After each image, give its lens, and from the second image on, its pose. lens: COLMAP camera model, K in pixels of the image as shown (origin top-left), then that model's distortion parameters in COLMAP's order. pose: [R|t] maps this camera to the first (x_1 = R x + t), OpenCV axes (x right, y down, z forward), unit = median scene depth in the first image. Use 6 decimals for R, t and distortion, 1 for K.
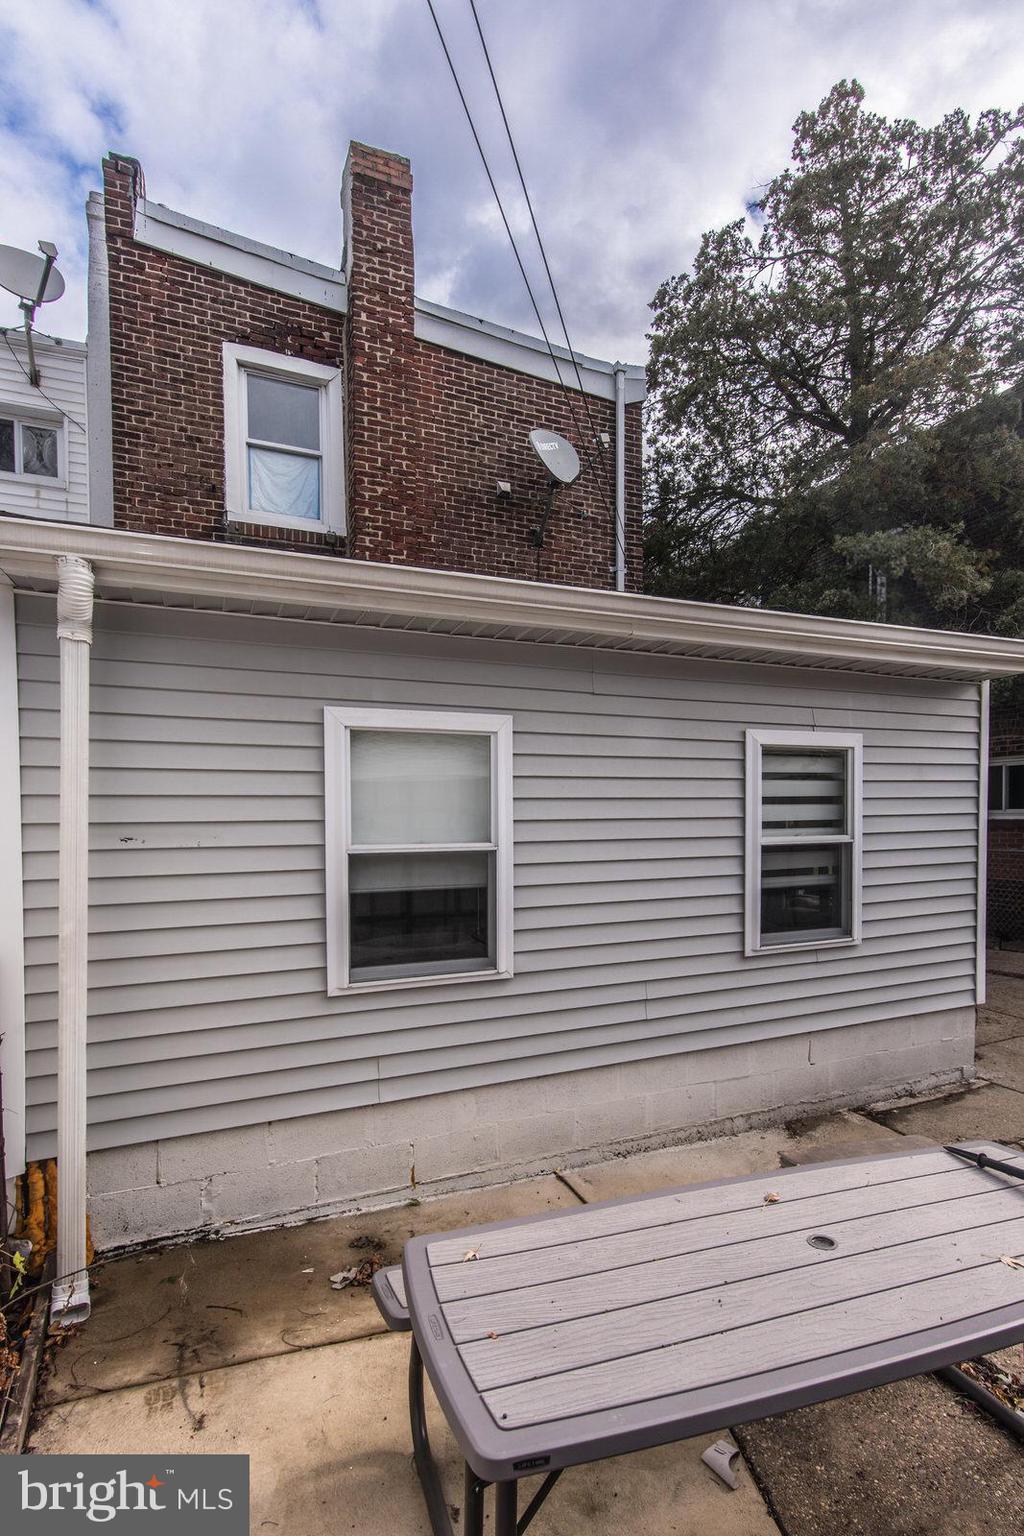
lens RADIAL K [[776.9, 0, 537.5], [0, 776.9, 829.4], [0, 0, 1]] dist [0.004716, -0.000520]
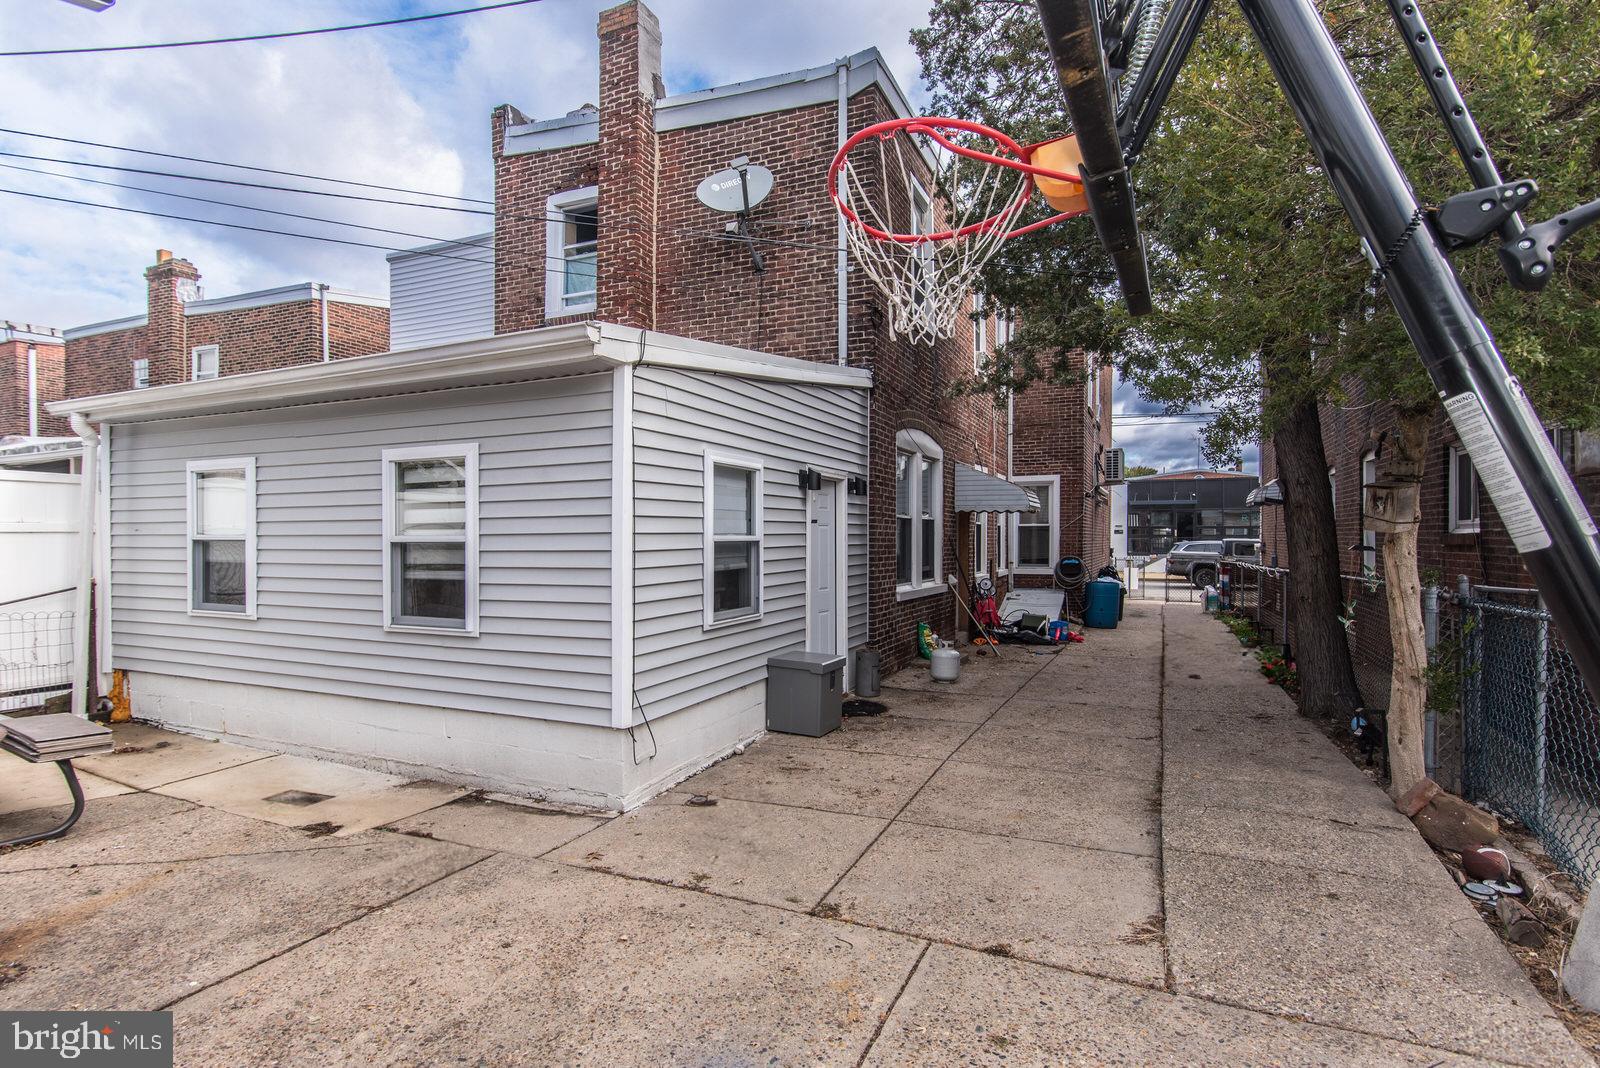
lens RADIAL K [[776.0, 0, 800.0], [0, 776.0, 534.0], [0, 0, 1]] dist [-0.000138, 0.000019]
pose [[0.659445, 0.007055, -0.751720, 1.040944], [-0.016898, 0.999842, -0.005440, 0.001621], [0.751563, 0.016291, 0.659460, 0.427773]]
